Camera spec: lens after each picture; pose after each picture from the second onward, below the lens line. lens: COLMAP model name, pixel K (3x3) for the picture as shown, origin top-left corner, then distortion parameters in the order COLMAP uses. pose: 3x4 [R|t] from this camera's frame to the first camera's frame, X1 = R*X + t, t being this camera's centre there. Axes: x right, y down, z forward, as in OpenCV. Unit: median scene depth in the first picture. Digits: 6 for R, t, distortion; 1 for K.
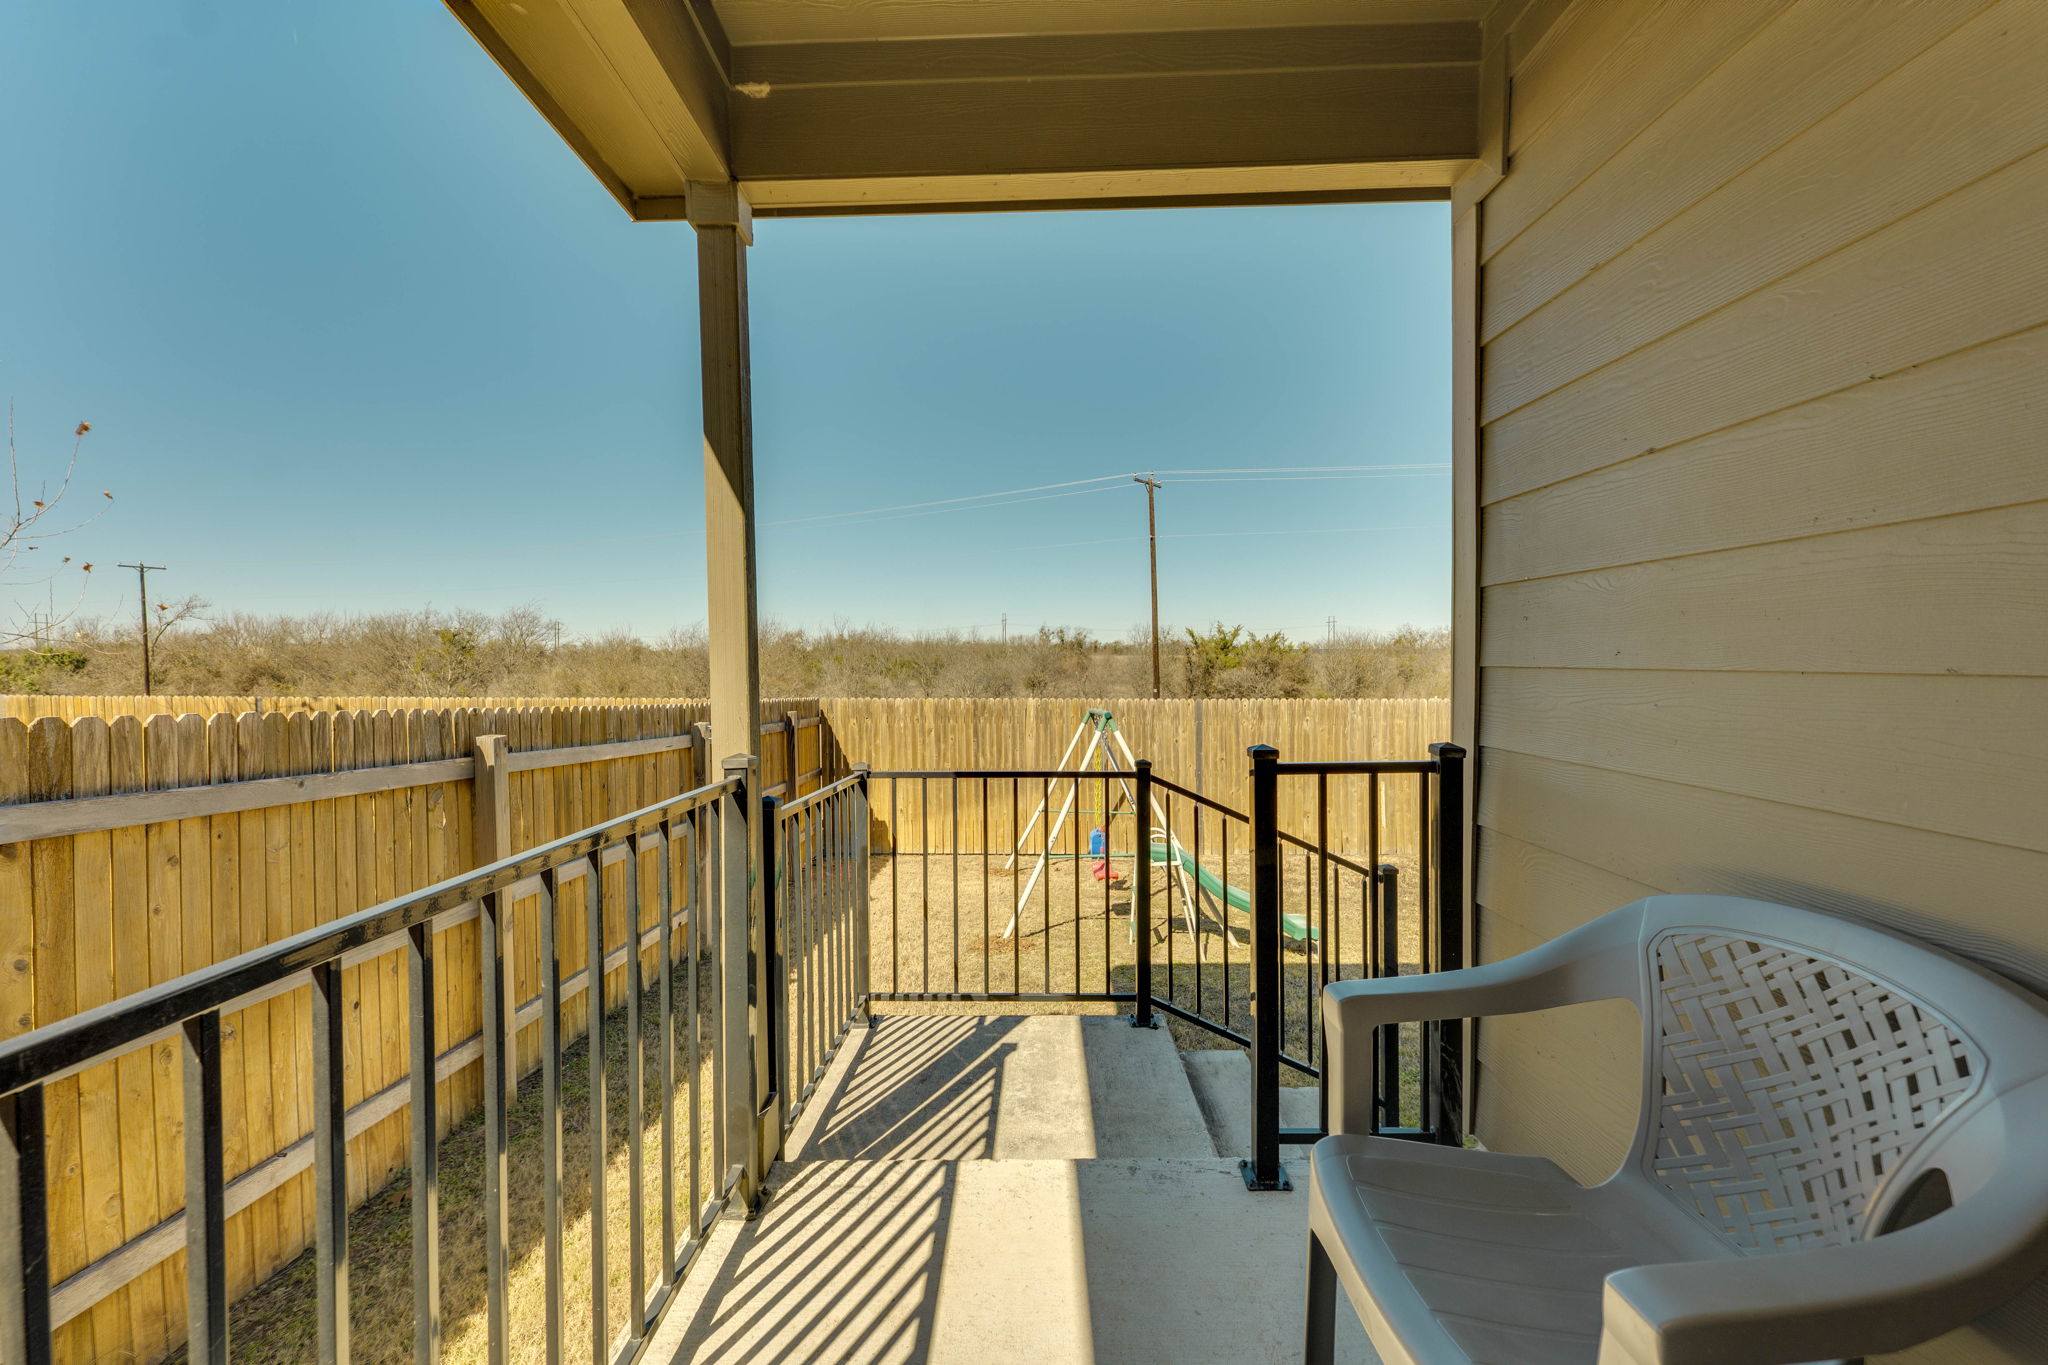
lens RADIAL K [[853.9, 0, 1013.2], [0, 853.9, 695.2], [0, 0, 1]] dist [0.004631, -0.001217]
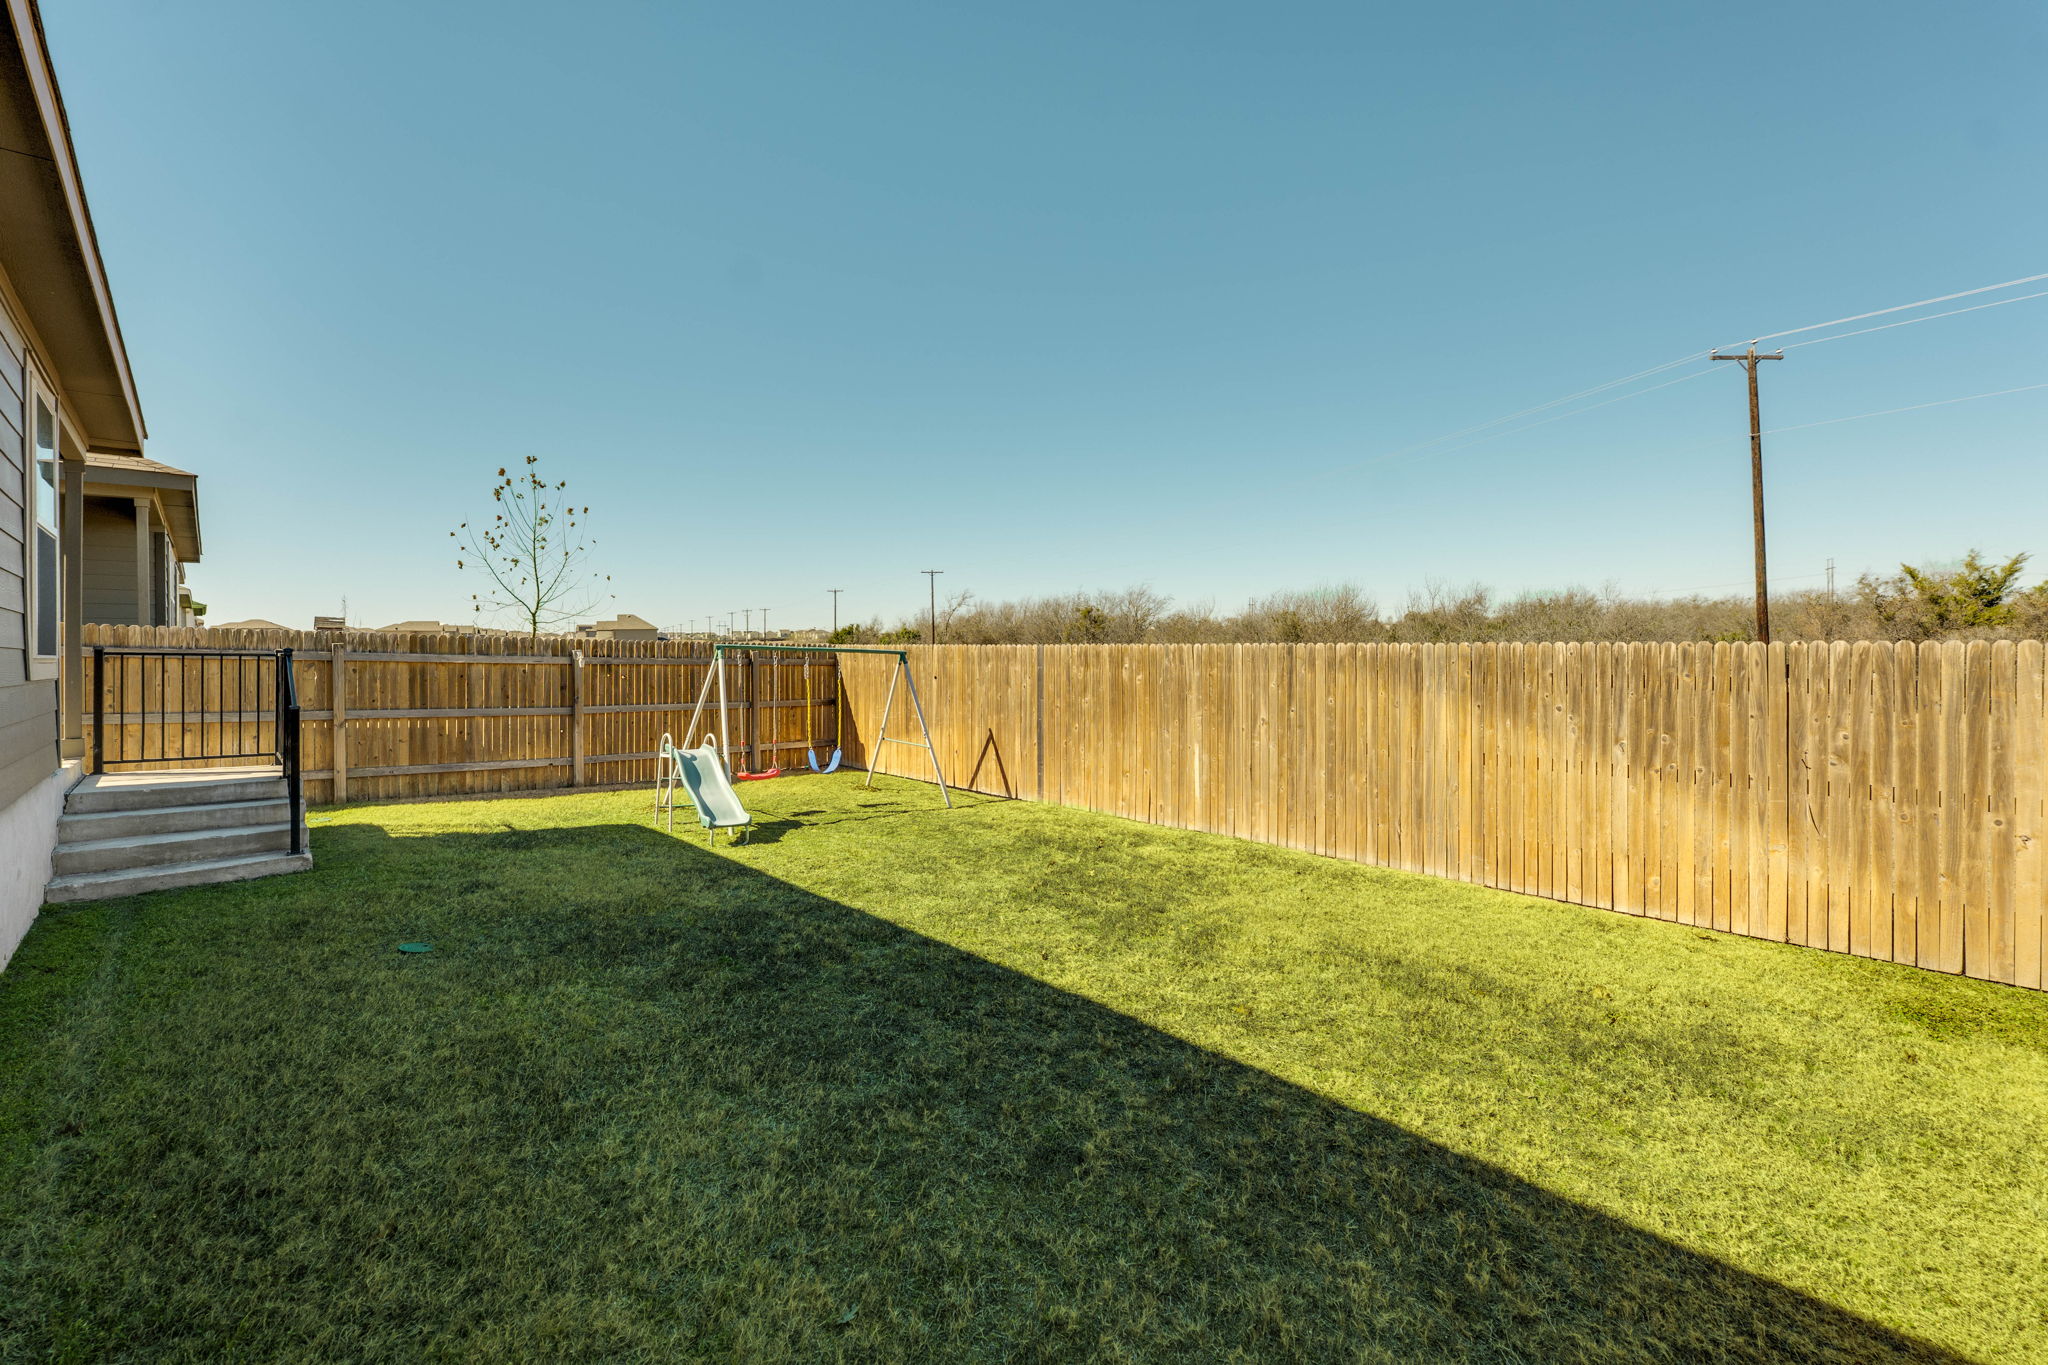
lens RADIAL K [[930.0, 0, 1008.5], [0, 930.0, 665.1], [0, 0, 1]] dist [-0.004820, 0.001188]
pose [[0.655846, 0.015899, -0.754727, 0.227555], [-0.025613, 0.999671, -0.001199, 0.006975], [0.754460, 0.020117, 0.656038, 0.062571]]
